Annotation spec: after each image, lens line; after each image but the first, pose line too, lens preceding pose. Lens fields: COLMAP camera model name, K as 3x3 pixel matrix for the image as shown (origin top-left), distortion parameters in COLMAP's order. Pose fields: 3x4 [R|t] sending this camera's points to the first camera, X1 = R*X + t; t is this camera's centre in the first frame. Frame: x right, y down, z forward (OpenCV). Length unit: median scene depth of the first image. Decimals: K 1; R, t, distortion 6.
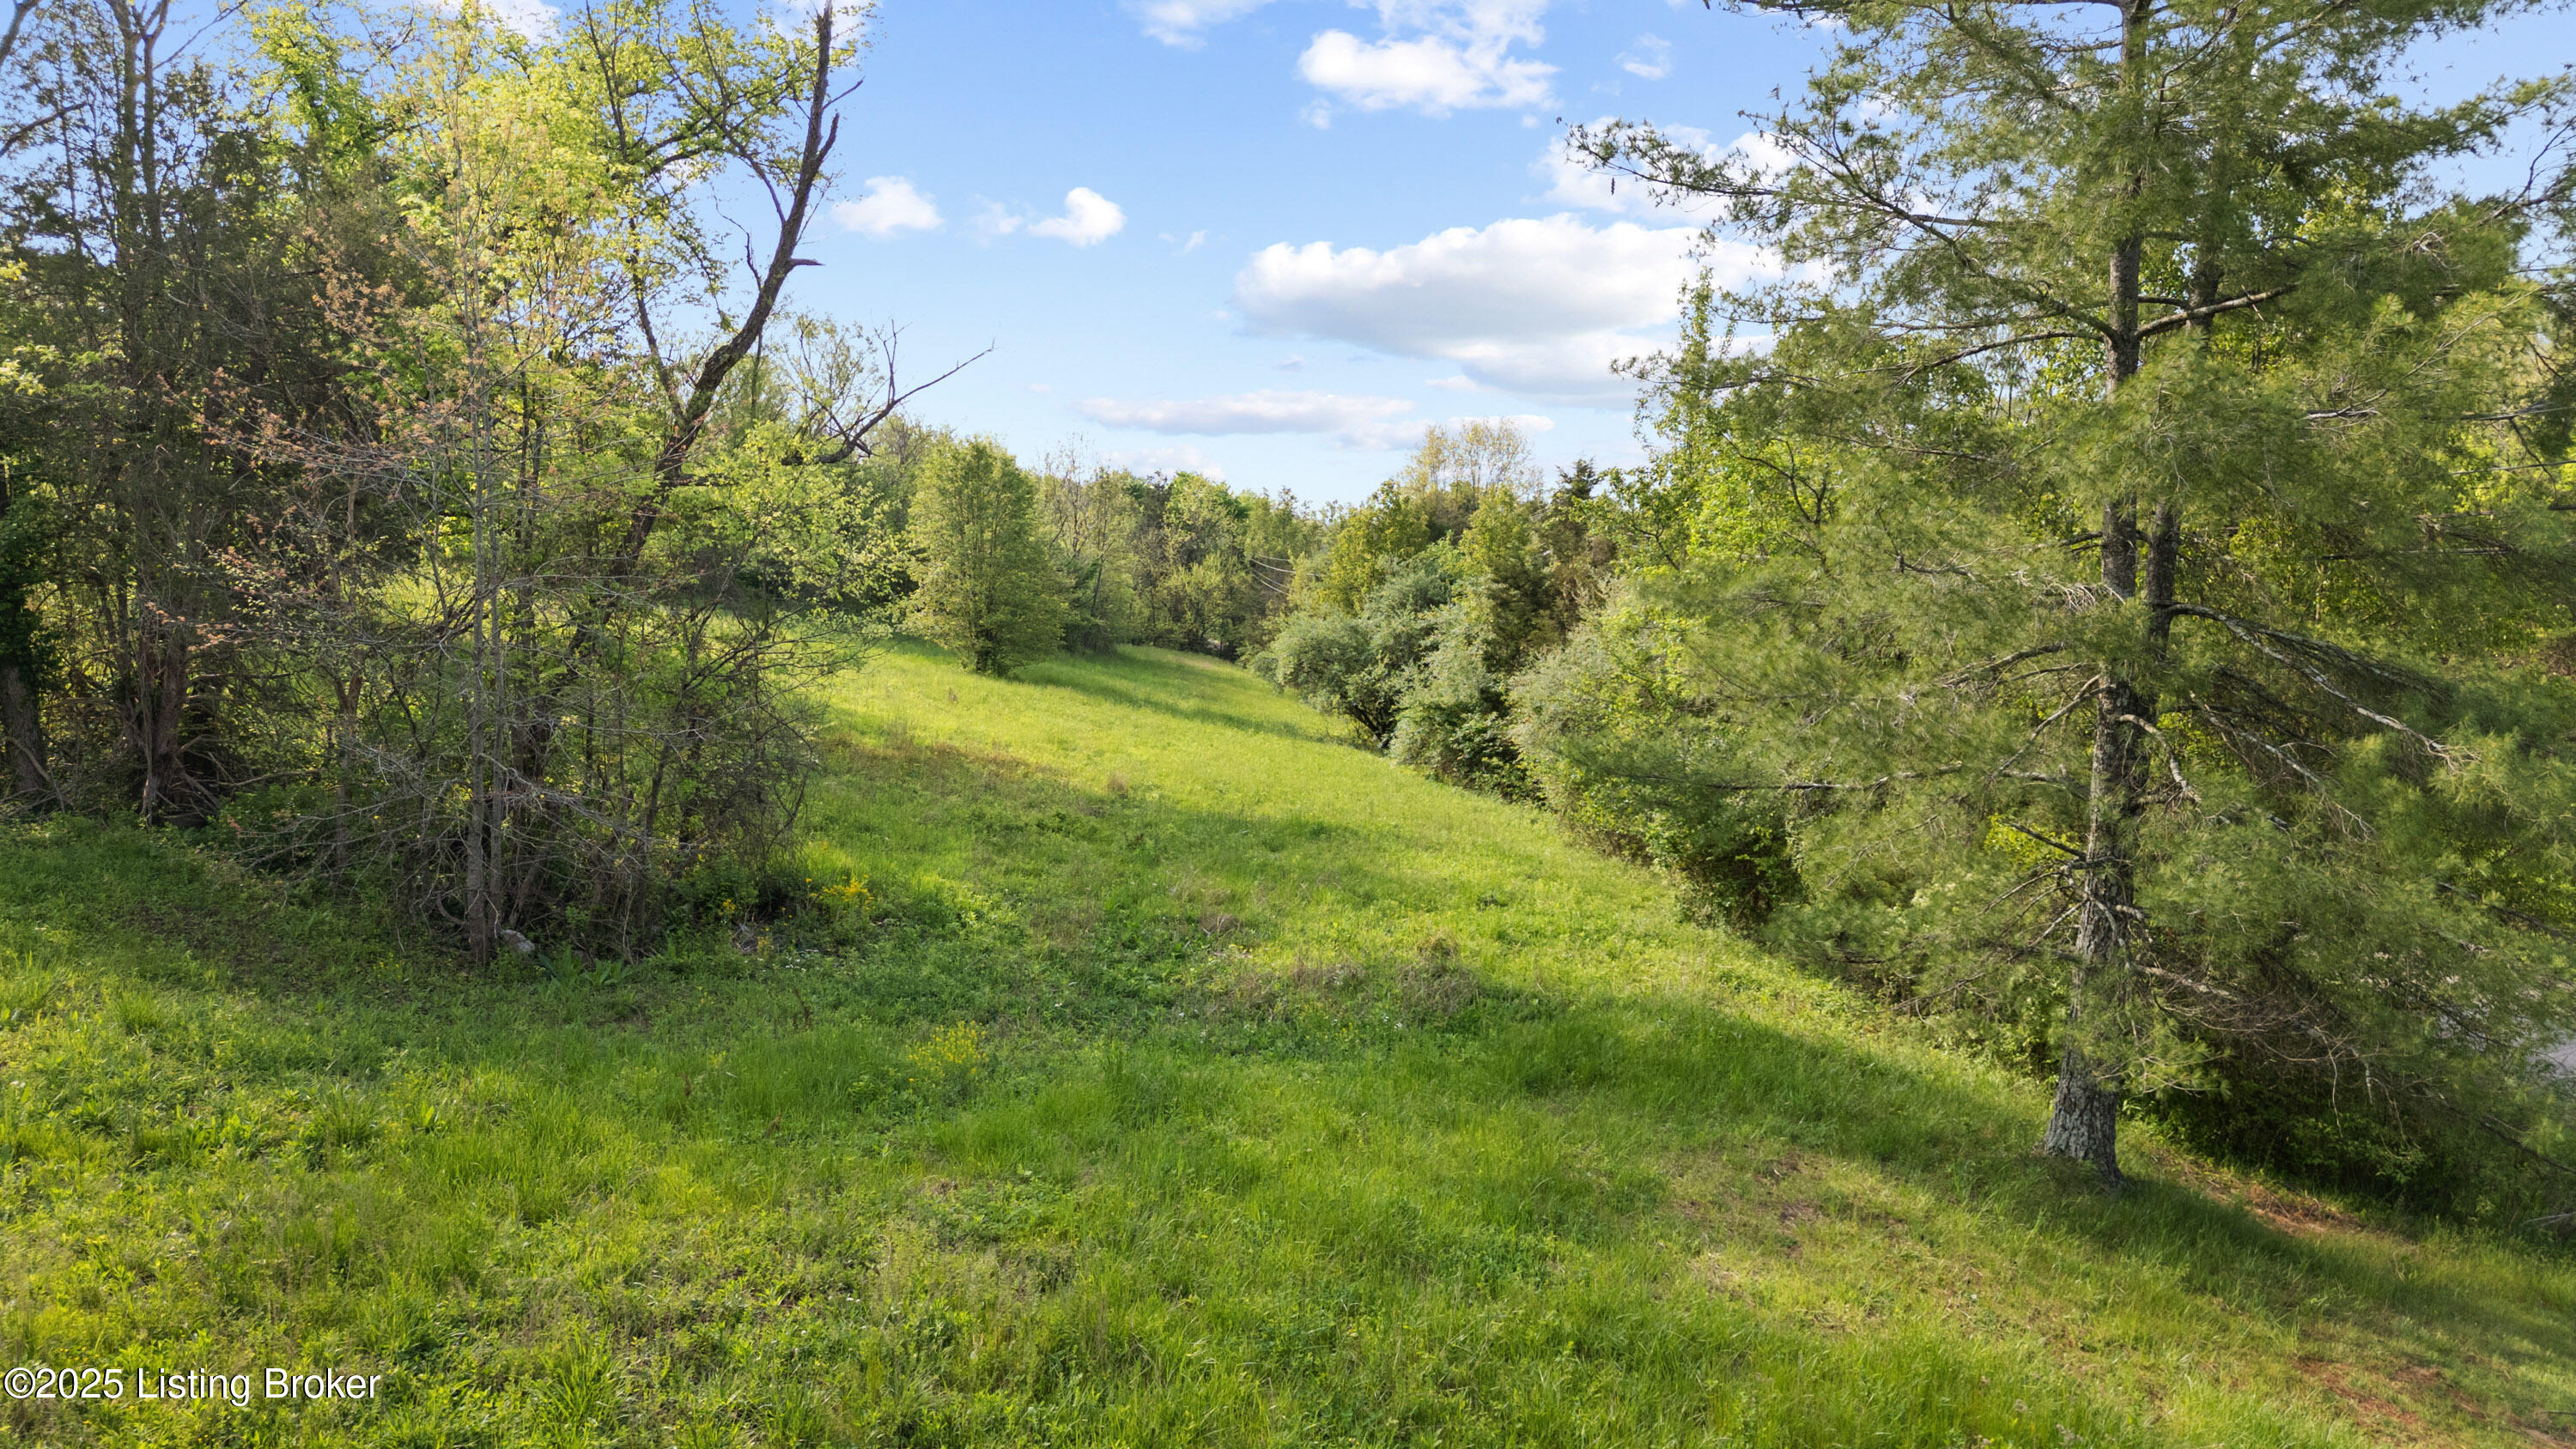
lens RADIAL K [[1835.6, 0, 1289.7], [0, 1835.6, 731.0], [0, 0, 1]] dist [0.067193, -0.042299]
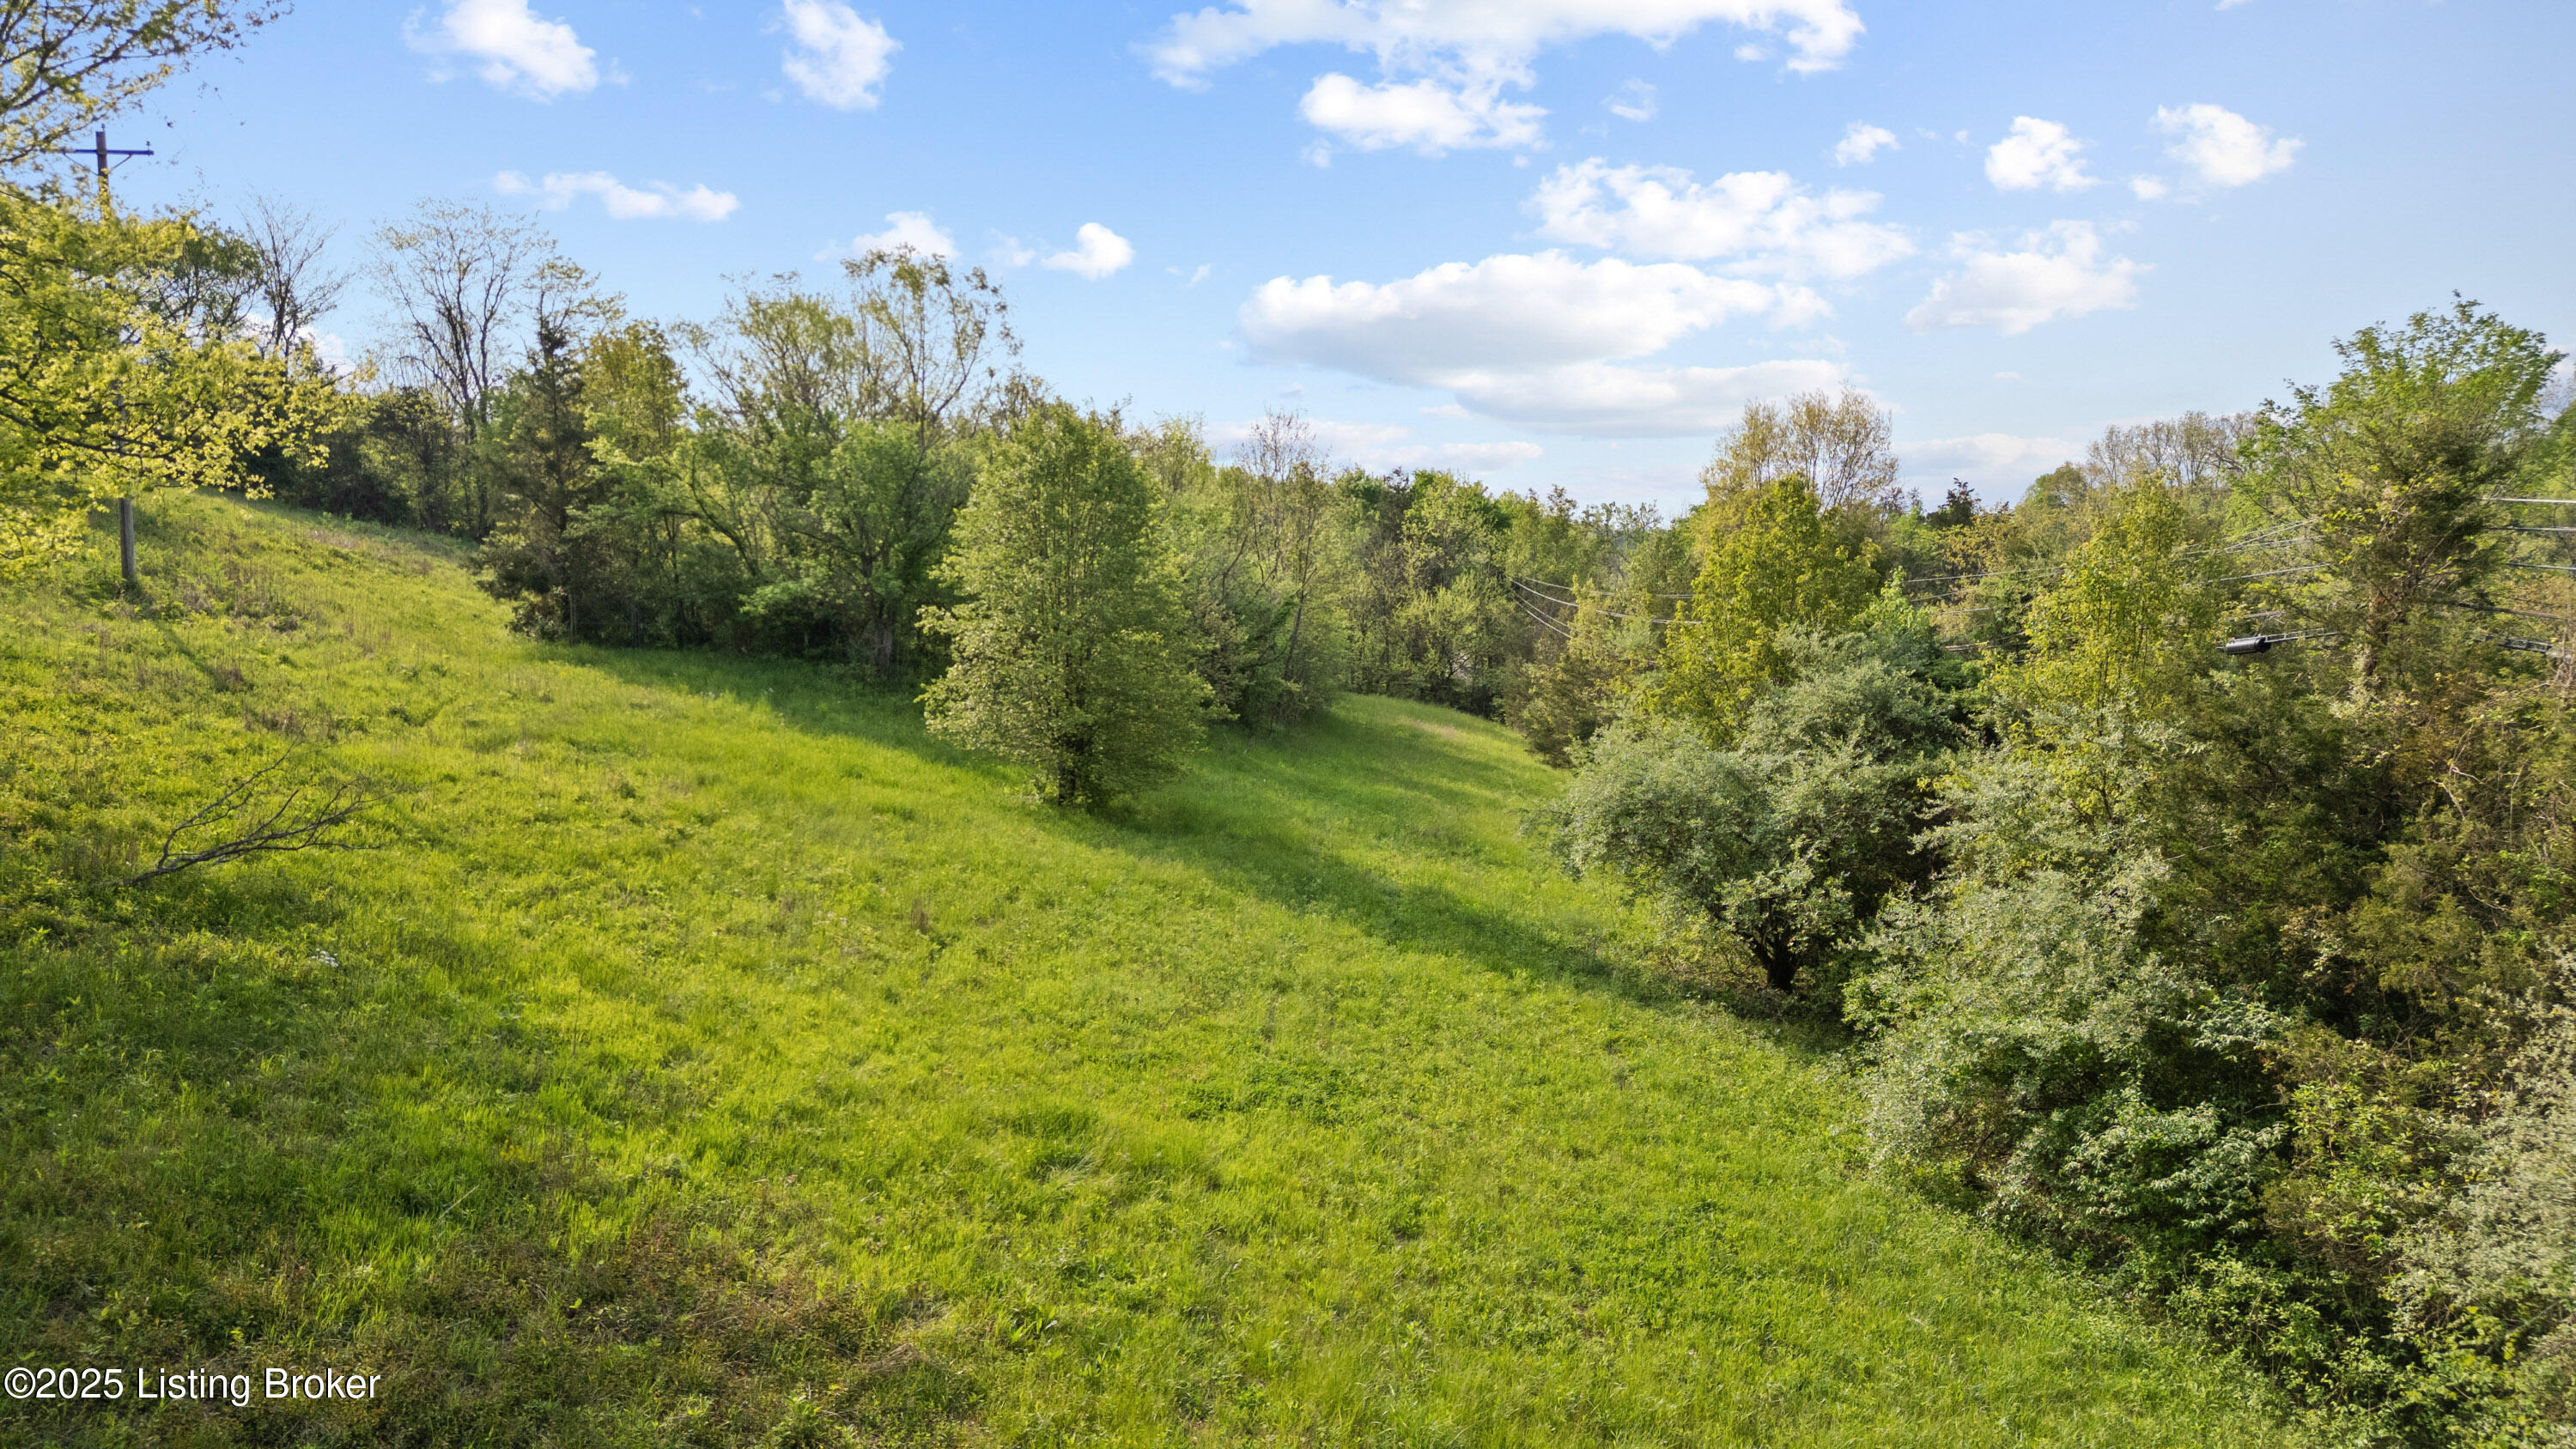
lens RADIAL K [[1835.6, 0, 1278.9], [0, 1835.6, 722.8], [0, 0, 1]] dist [0.067193, -0.042299]
pose [[0.989532, 0.013433, -0.143688, -0.007130], [-0.014062, 0.999895, -0.003360, -0.030626], [0.143628, 0.005346, 0.989617, 0.224454]]
